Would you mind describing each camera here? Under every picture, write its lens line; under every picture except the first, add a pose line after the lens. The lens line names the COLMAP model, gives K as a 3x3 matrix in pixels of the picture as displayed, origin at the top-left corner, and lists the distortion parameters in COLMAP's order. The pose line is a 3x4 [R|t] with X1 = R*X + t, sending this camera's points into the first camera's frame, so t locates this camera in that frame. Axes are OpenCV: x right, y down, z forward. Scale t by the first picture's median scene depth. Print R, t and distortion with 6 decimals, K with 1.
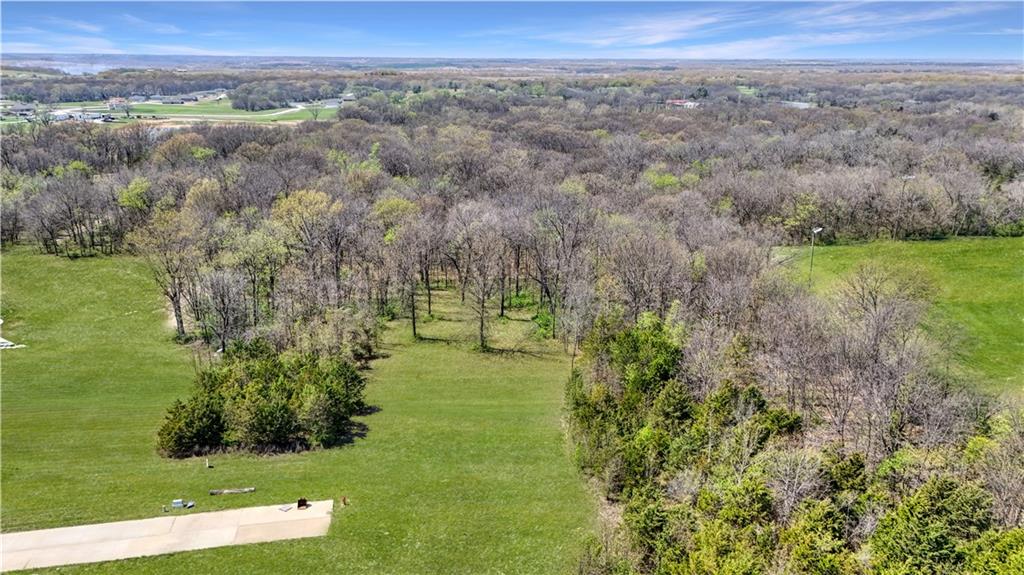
lens RADIAL K [[767.8, 0, 509.1], [0, 767.8, 287.5], [0, 0, 1]] dist [0.082656, -0.075713]
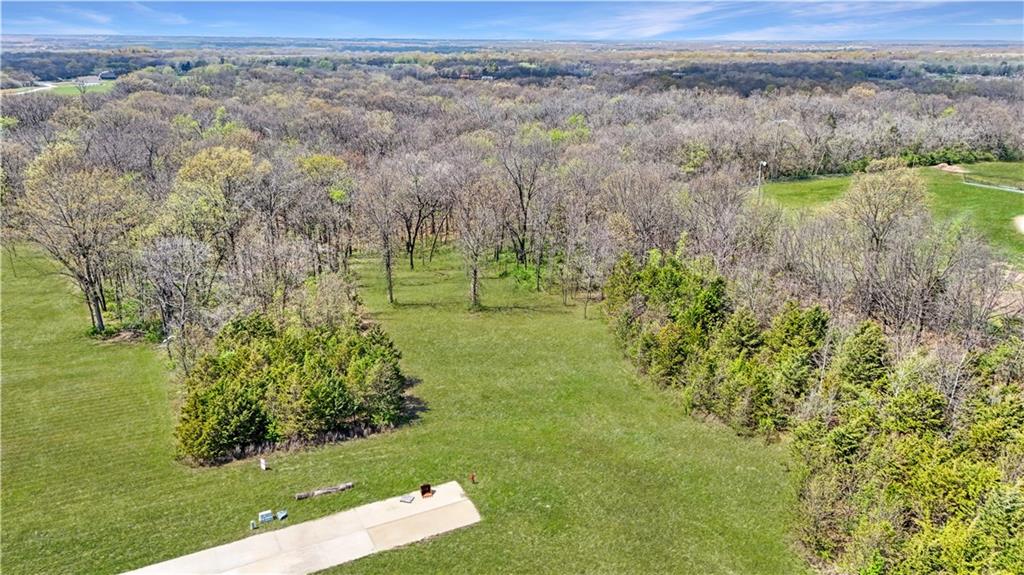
lens RADIAL K [[767.8, 0, 509.1], [0, 767.8, 287.5], [0, 0, 1]] dist [0.082656, -0.075713]
pose [[0.957516, -0.090349, 0.273861, -0.274497], [0.084506, 0.995874, 0.033085, 0.033192], [-0.275720, -0.008536, 0.961200, 0.140115]]
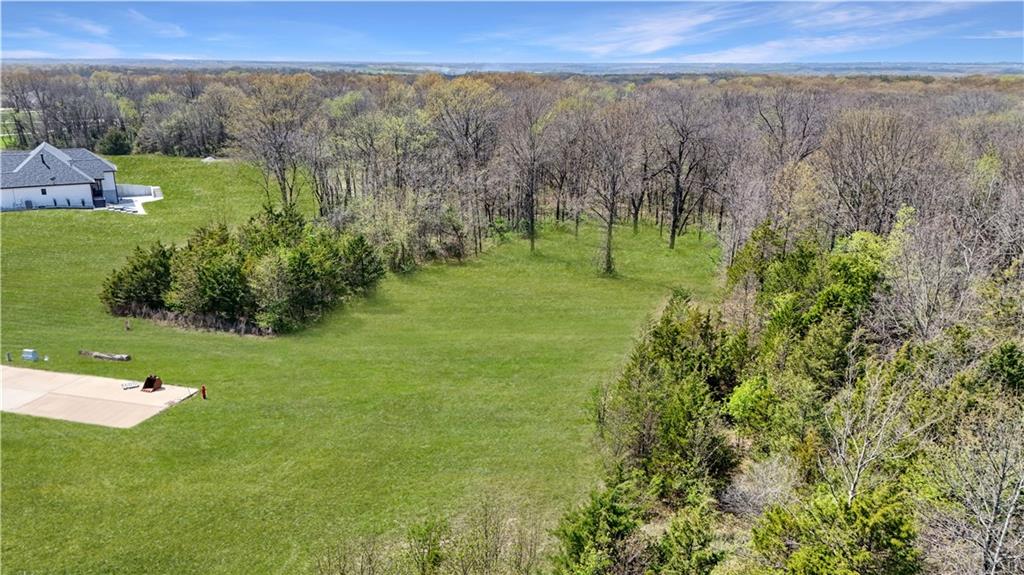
lens RADIAL K [[767.8, 0, 509.1], [0, 767.8, 287.5], [0, 0, 1]] dist [0.082656, -0.075713]
pose [[0.905878, 0.119295, -0.406392, 0.193049], [-0.123490, 0.992217, 0.015991, 0.105401], [0.405137, 0.035699, 0.913559, 0.365174]]
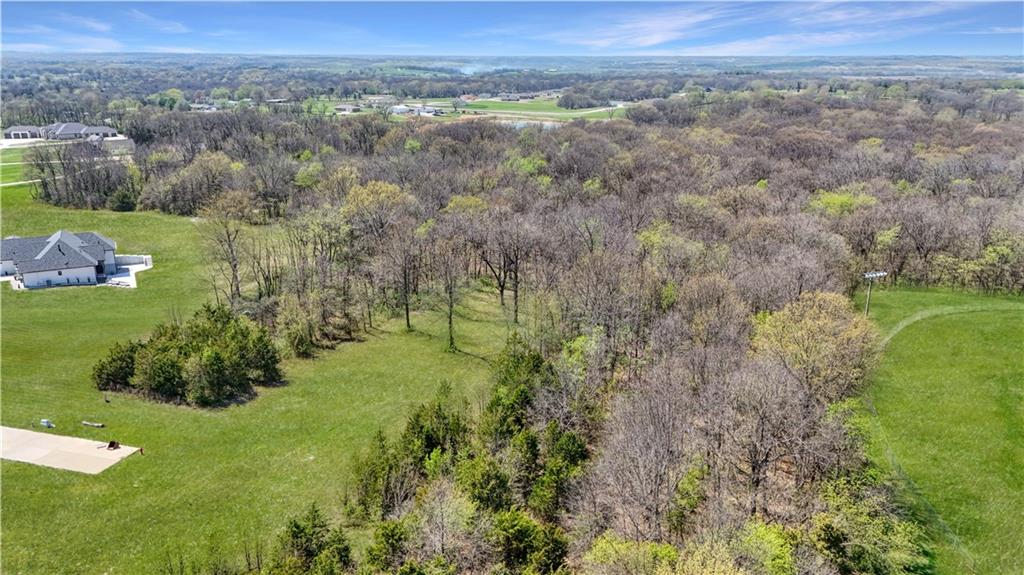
lens RADIAL K [[767.8, 0, 509.1], [0, 767.8, 287.5], [0, 0, 1]] dist [0.082656, -0.075713]
pose [[0.894428, 0.130335, -0.427797, 0.517188], [-0.129930, 0.991060, 0.030288, -0.046503], [0.427921, 0.028493, 0.903367, 0.139753]]
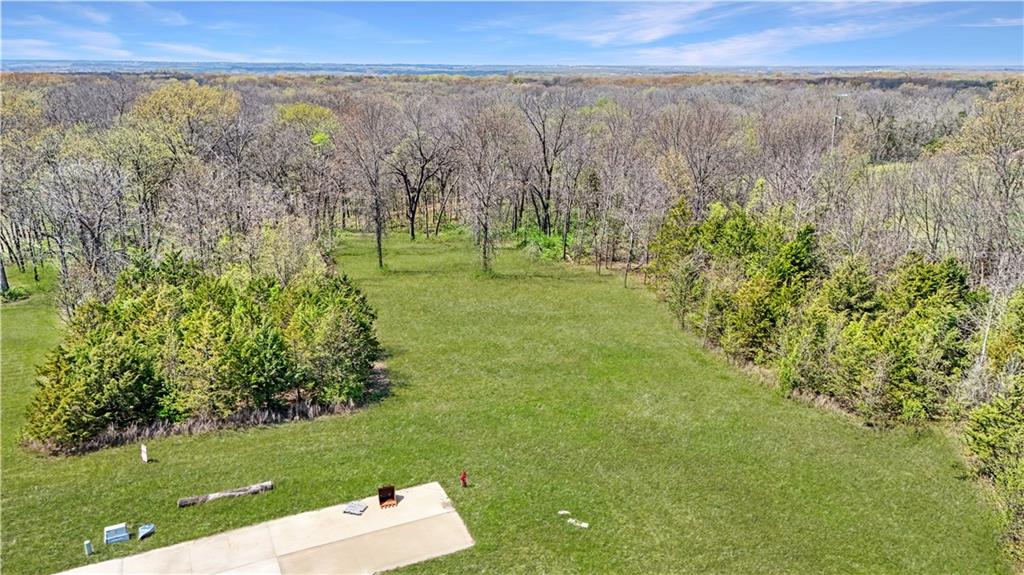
lens RADIAL K [[767.8, 0, 509.1], [0, 767.8, 287.5], [0, 0, 1]] dist [0.082656, -0.075713]
pose [[0.966091, -0.072508, 0.247812, -0.216770], [0.075117, 0.997174, -0.001075, 0.106388], [-0.247033, 0.019653, 0.968808, 0.347411]]
